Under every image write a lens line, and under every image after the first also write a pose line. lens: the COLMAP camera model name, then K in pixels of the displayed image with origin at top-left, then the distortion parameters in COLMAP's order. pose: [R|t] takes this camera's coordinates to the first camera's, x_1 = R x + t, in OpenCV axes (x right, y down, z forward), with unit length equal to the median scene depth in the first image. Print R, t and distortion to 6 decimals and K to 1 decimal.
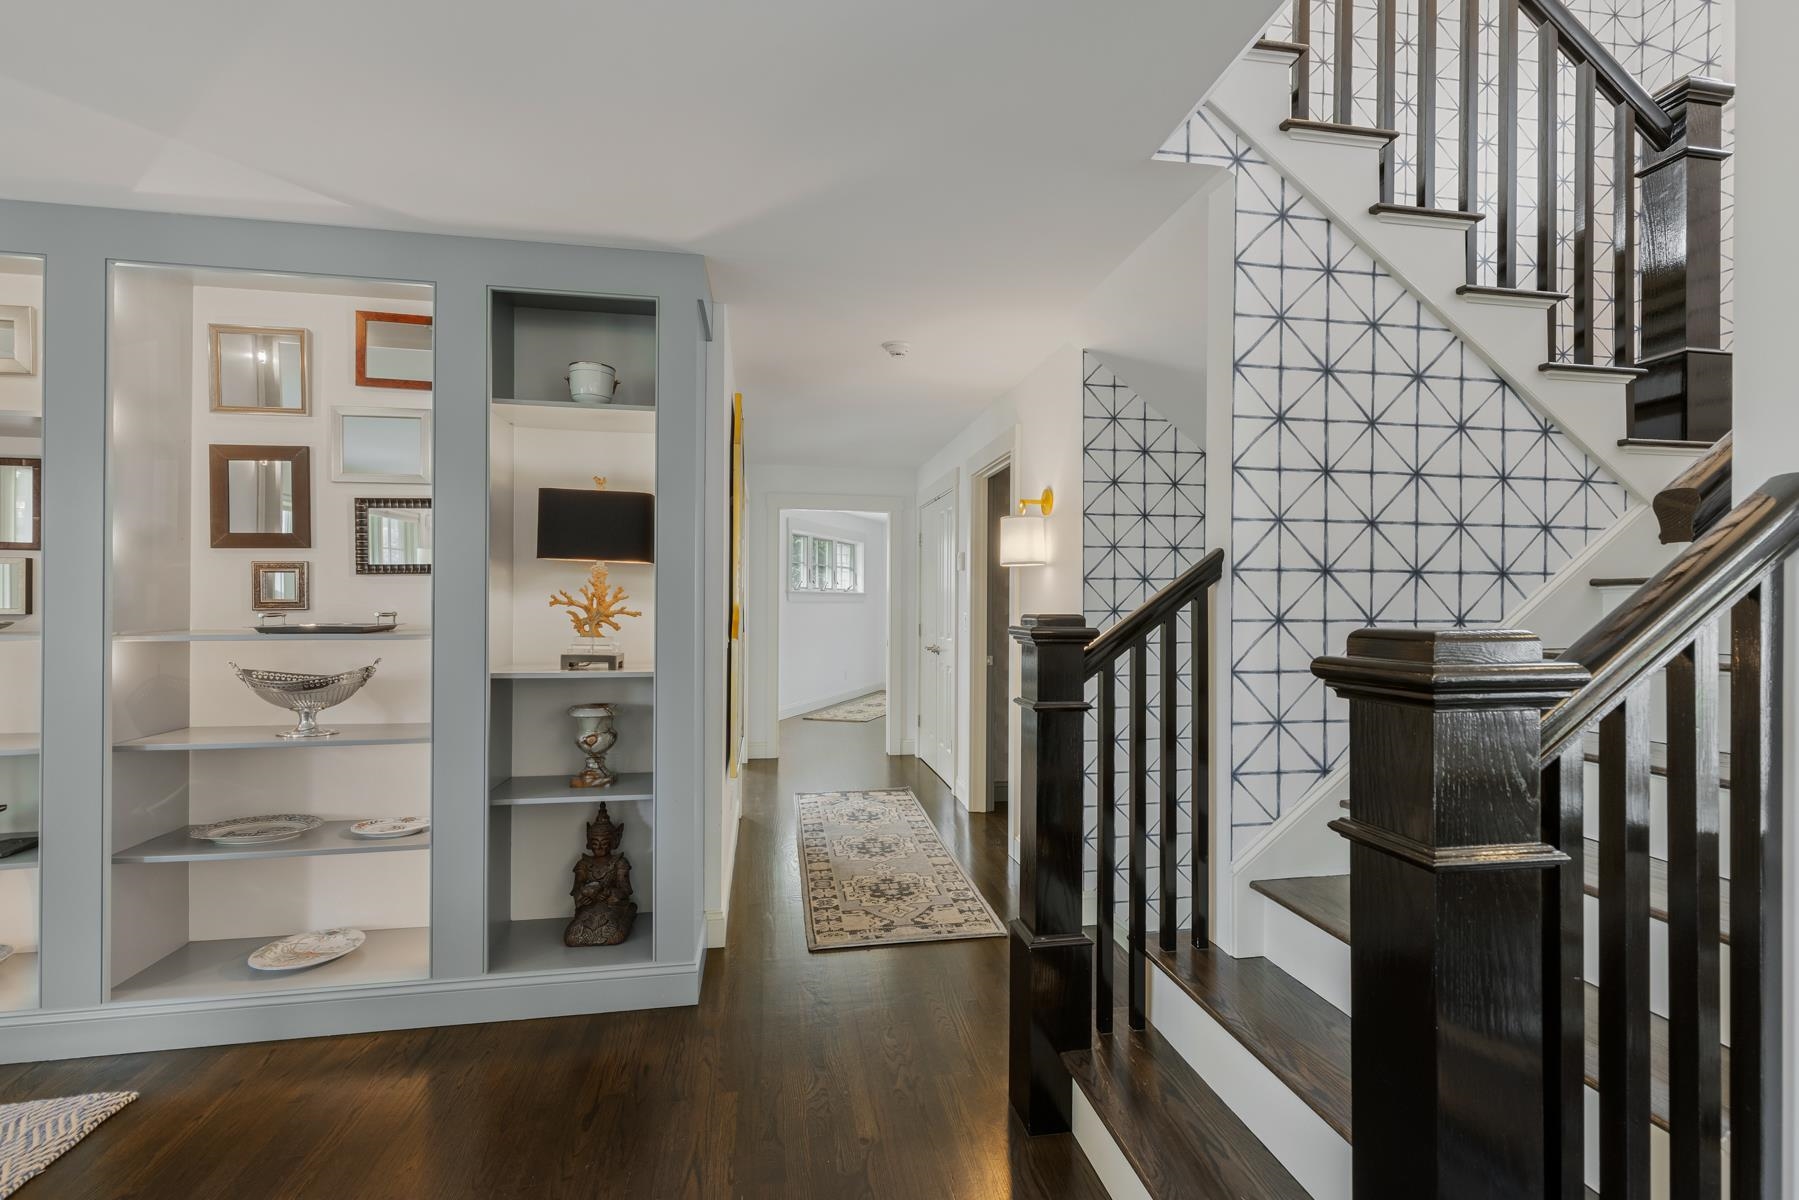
lens RADIAL K [[815.5, 0, 904.8], [0, 815.5, 600.1], [0, 0, 1]] dist [-0.011100, -0.000251]
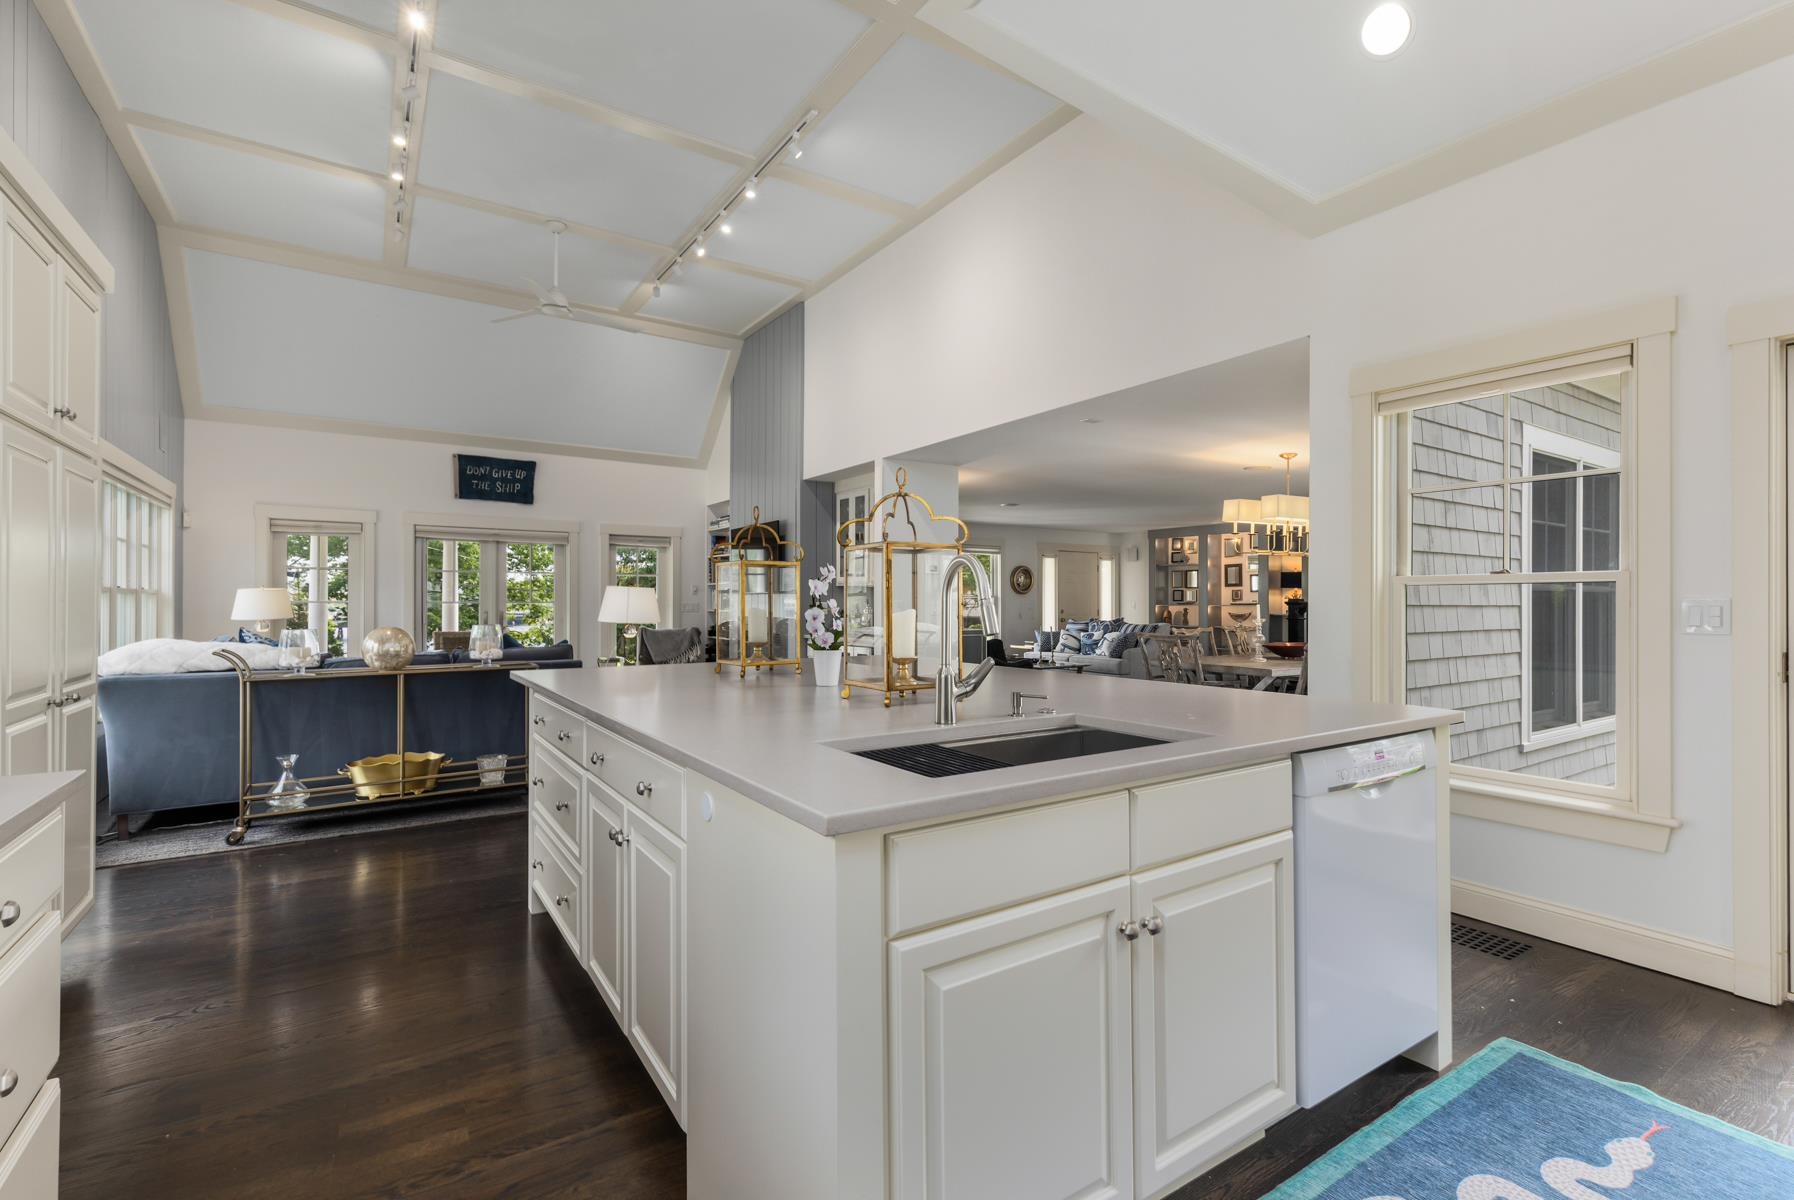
lens RADIAL K [[813.3, 0, 902.3], [0, 813.3, 600.1], [0, 0, 1]] dist [-0.011100, -0.000251]
pose [[0.386503, -0.007623, -0.922257, 2.772996], [0.002035, 0.999970, -0.007412, 0.043717], [0.922286, 0.000988, 0.386507, -2.557540]]
